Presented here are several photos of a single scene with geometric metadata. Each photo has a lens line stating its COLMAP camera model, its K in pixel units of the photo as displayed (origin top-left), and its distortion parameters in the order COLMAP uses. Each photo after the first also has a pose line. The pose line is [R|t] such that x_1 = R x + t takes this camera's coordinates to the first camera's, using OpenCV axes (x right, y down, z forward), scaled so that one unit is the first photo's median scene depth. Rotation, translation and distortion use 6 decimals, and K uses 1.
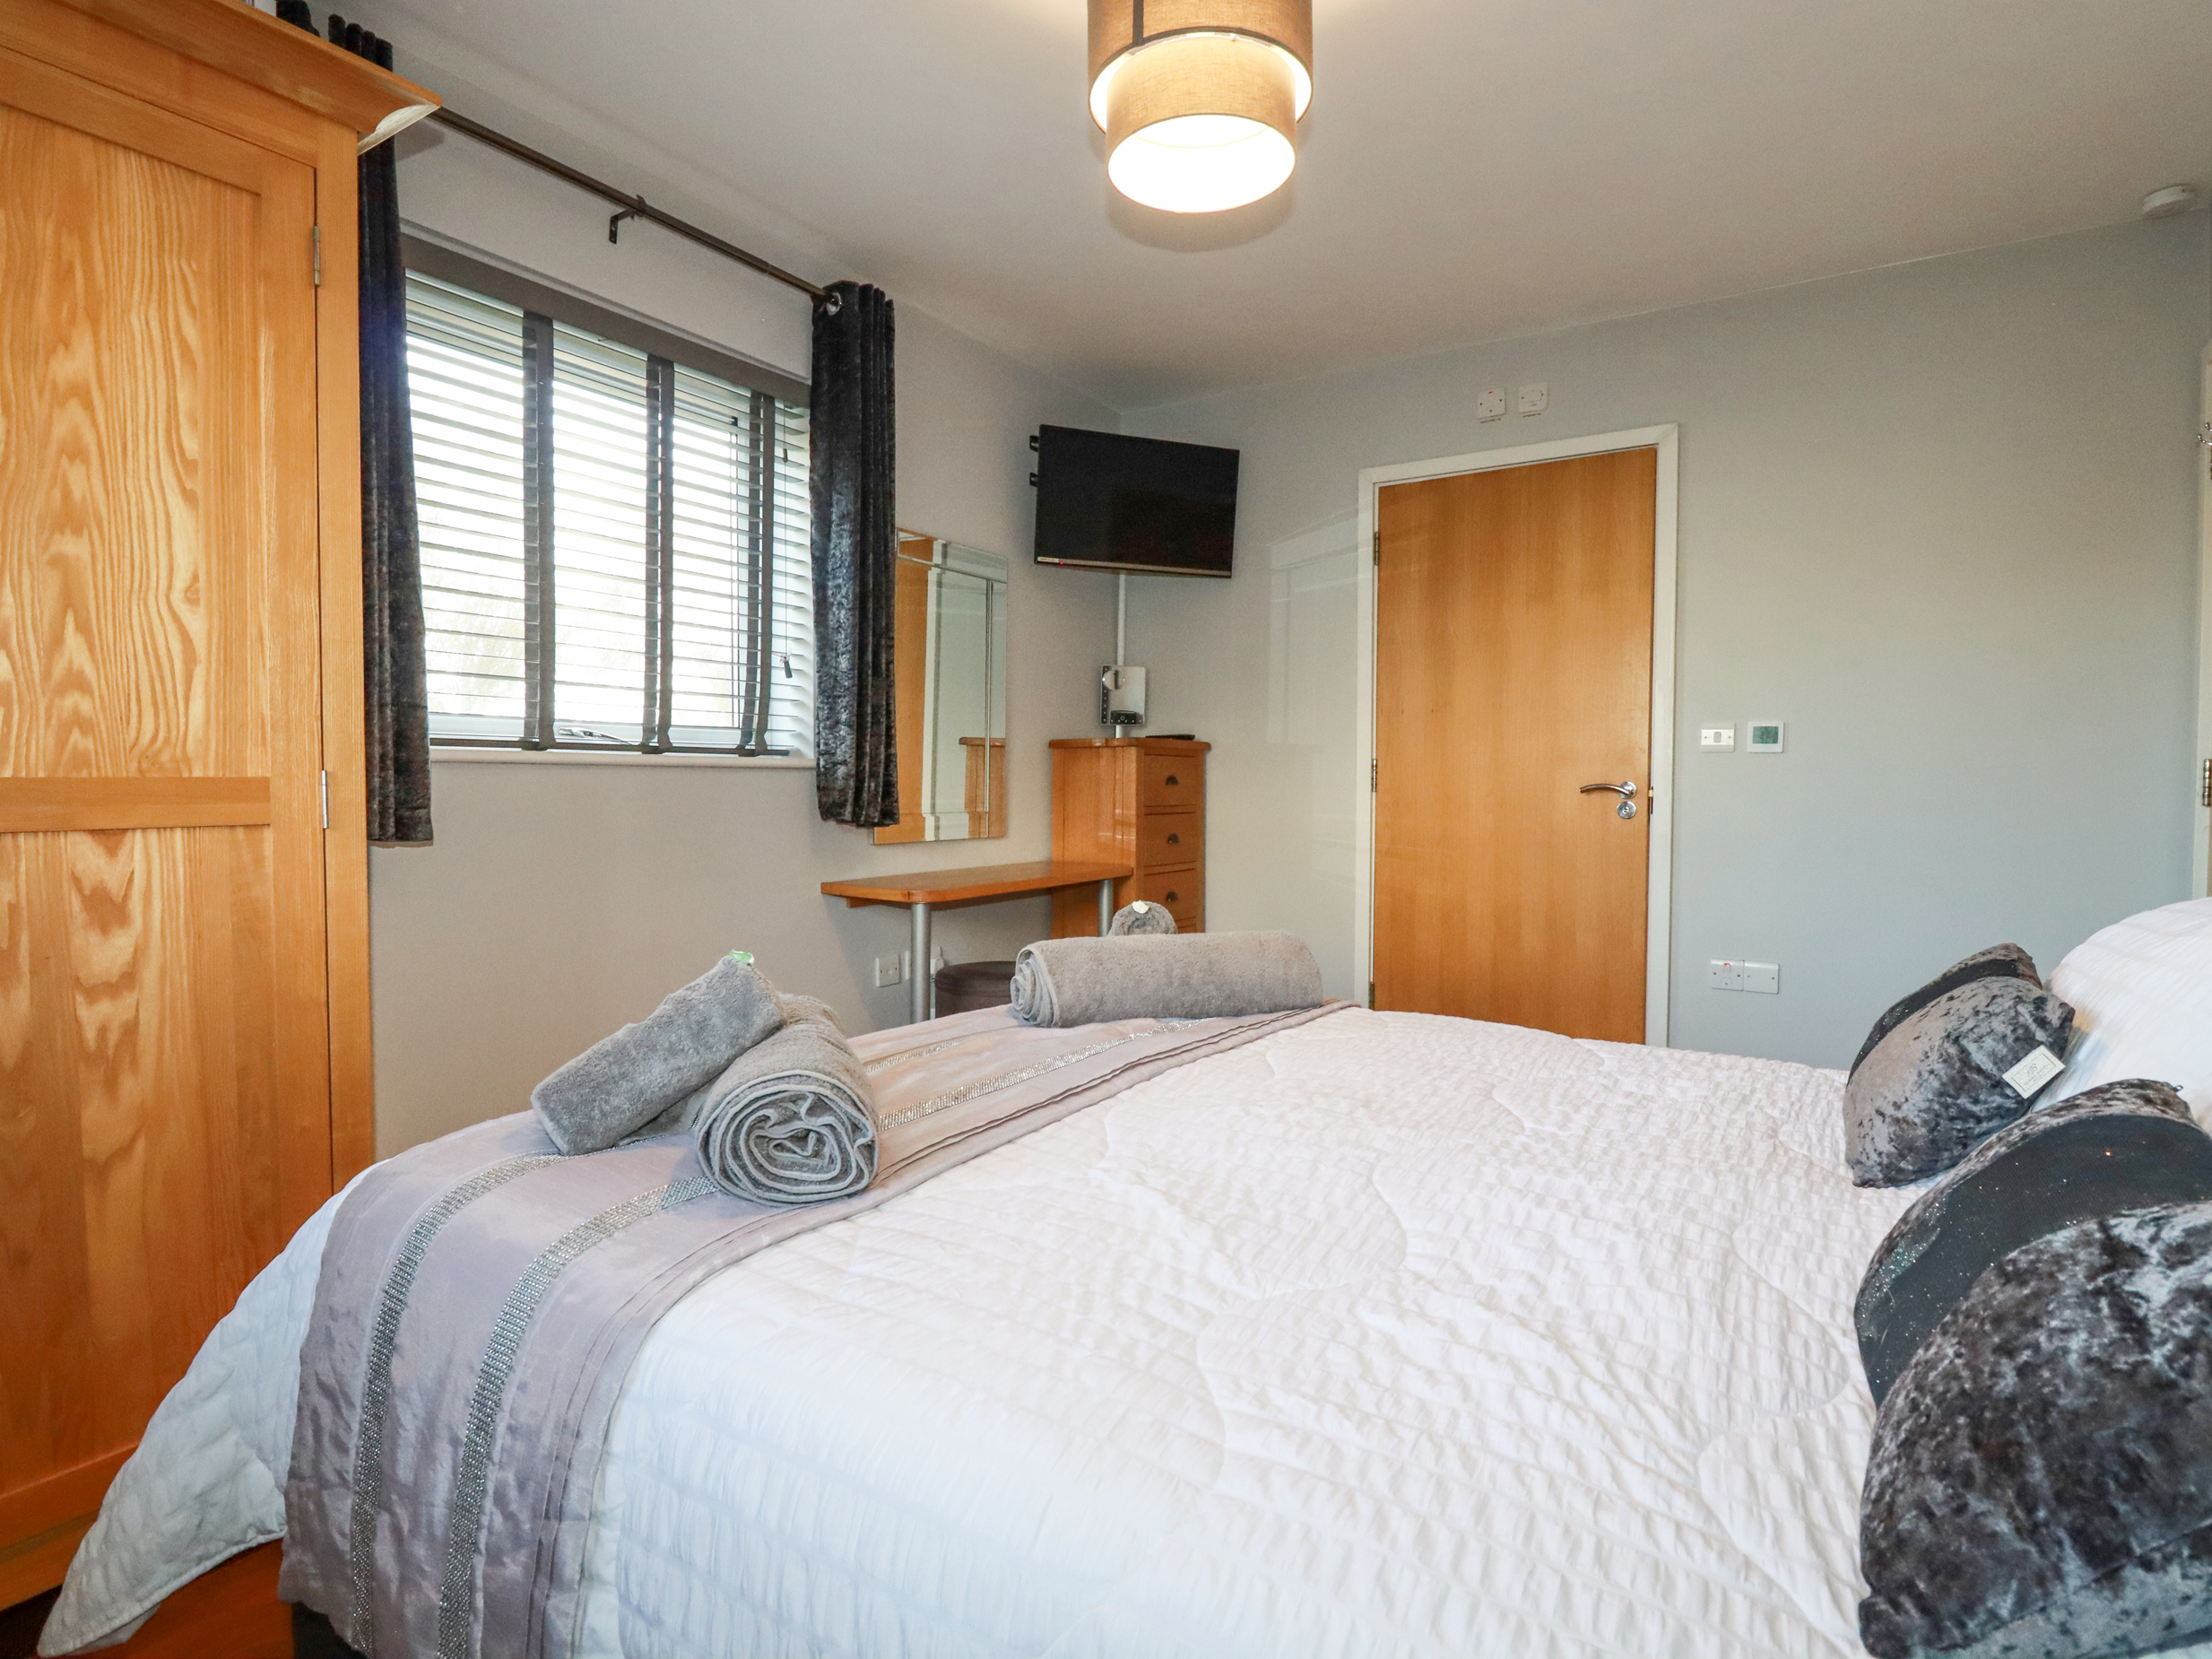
lens RADIAL K [[1156.7, 0, 1100.7], [0, 1156.7, 823.1], [0, 0, 1]] dist [0.006962, -0.018946]
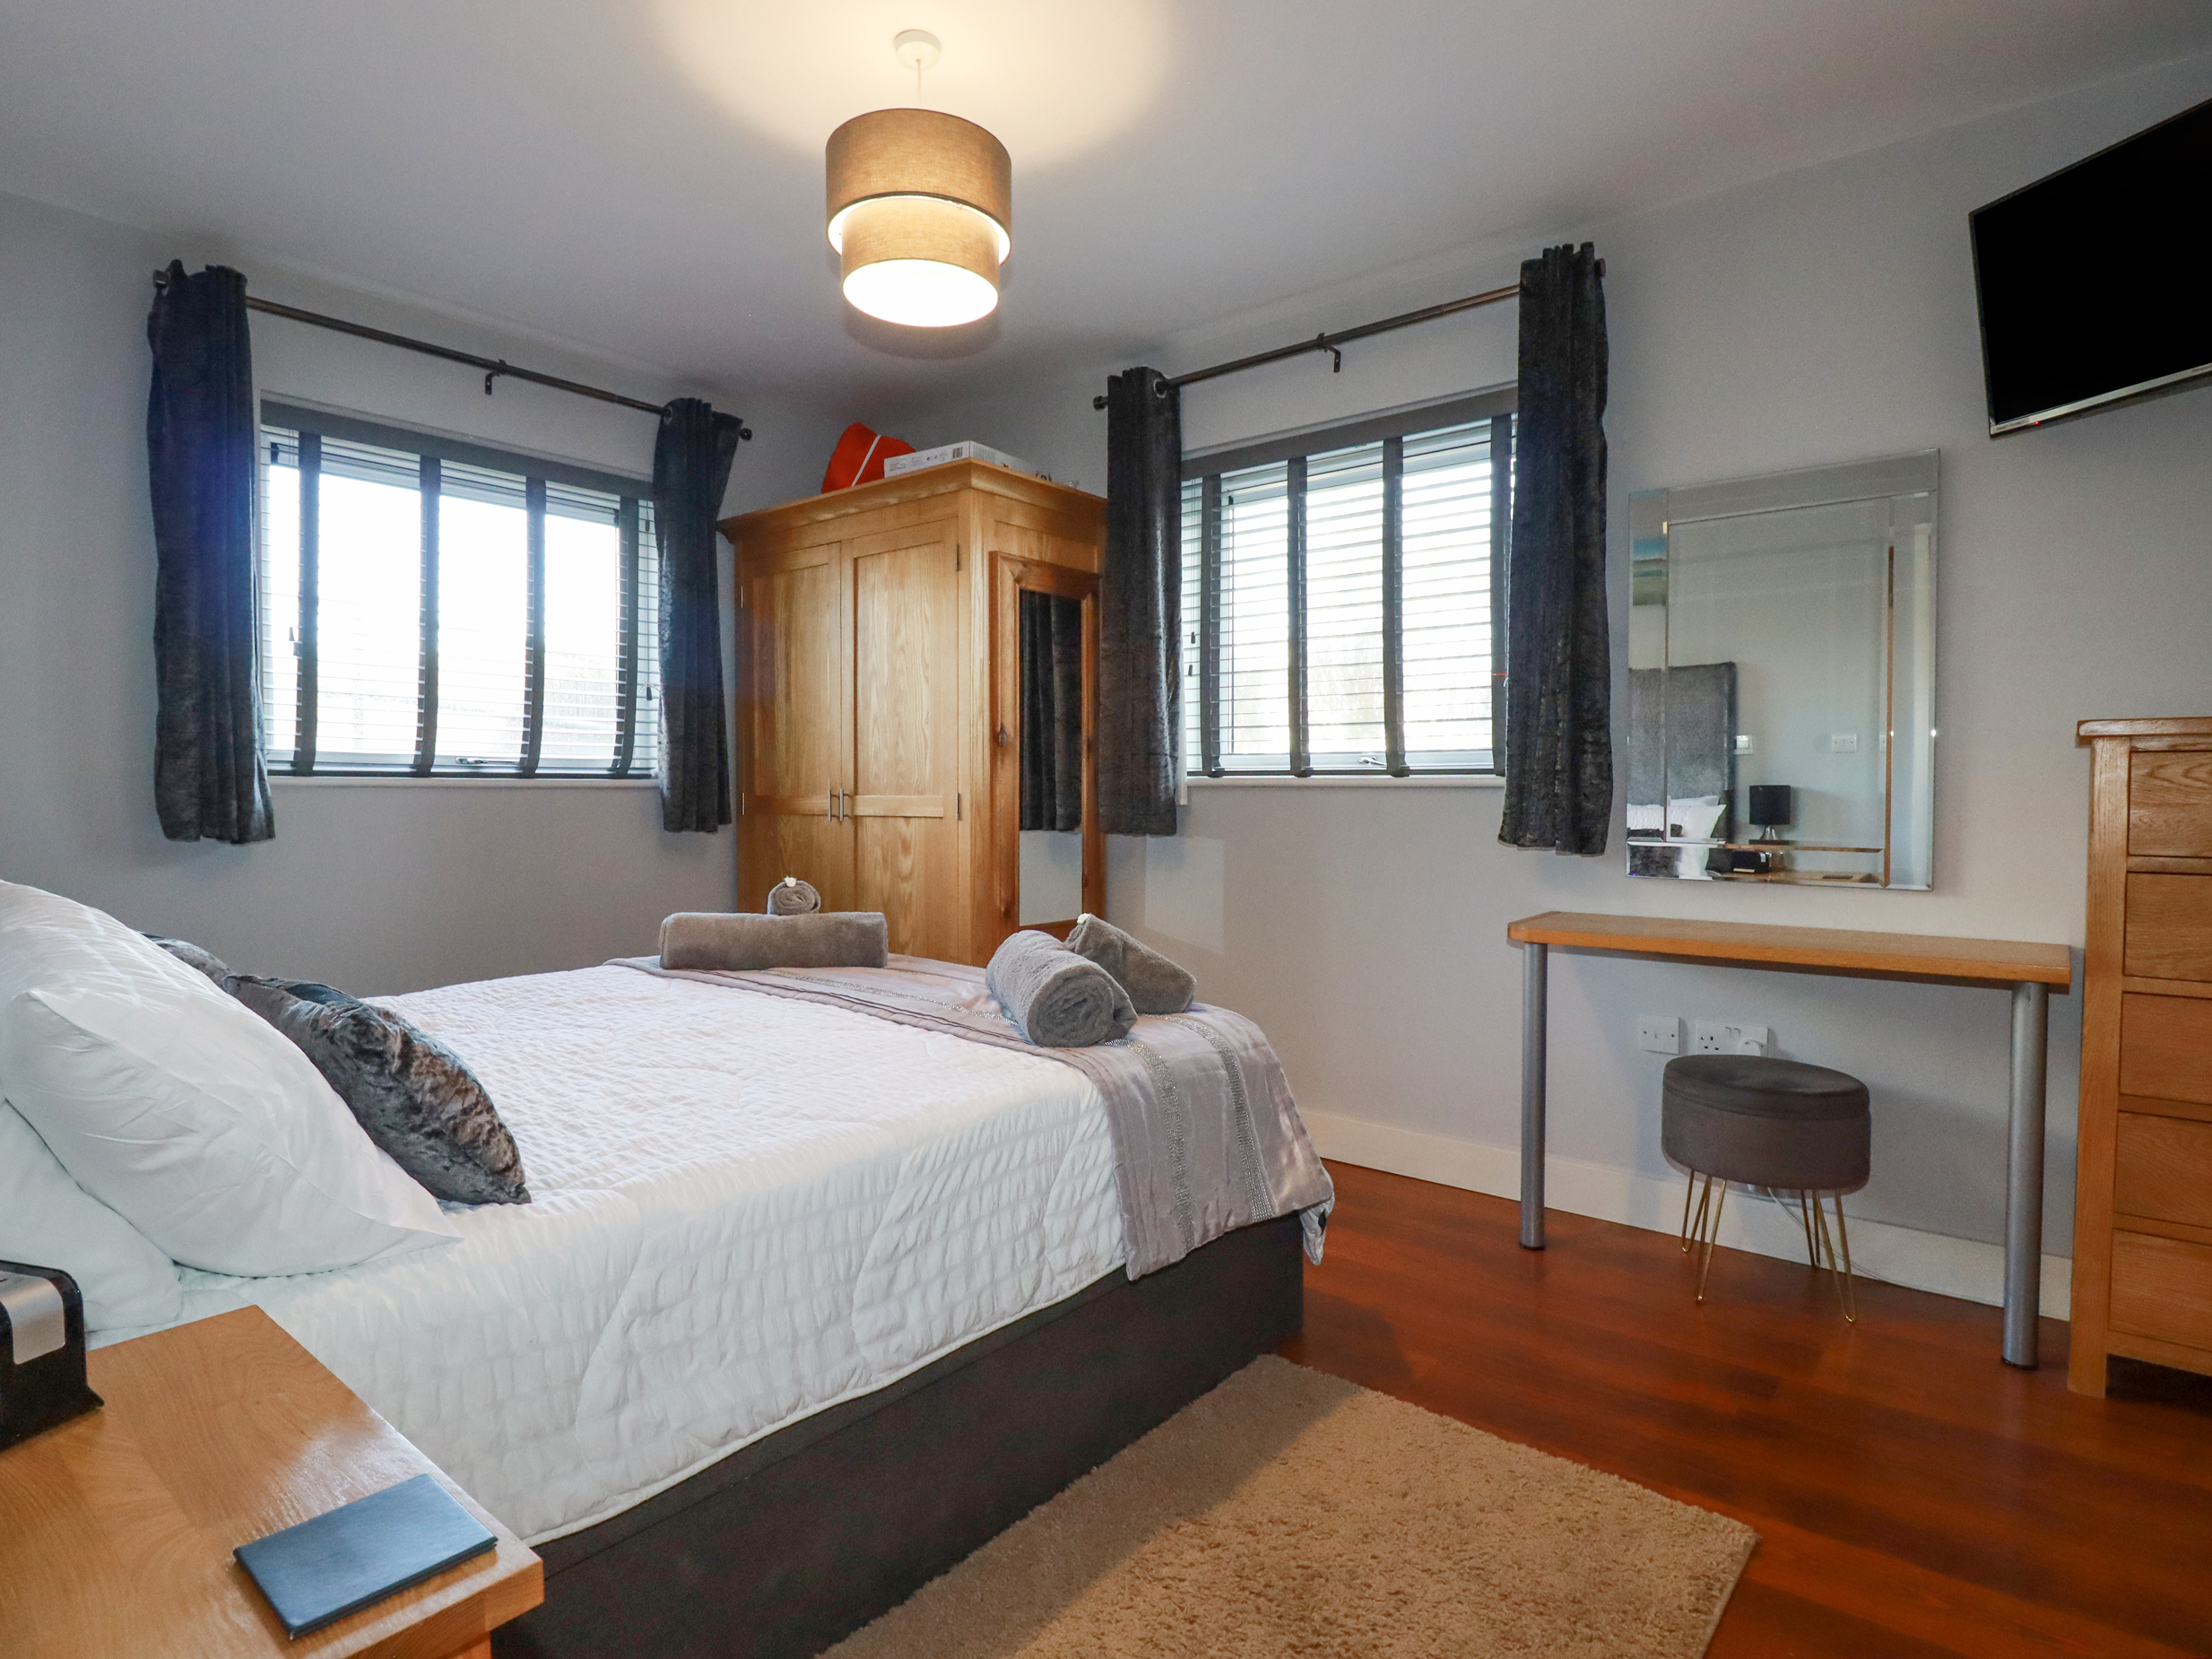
lens RADIAL K [[1156.7, 0, 1100.7], [0, 1156.7, 823.1], [0, 0, 1]] dist [0.006962, -0.018946]
pose [[-0.122112, 0.007591, -0.992487, 0.865217], [-0.046270, 0.998840, 0.013332, -0.018541], [0.991437, 0.047551, -0.121619, 0.932482]]
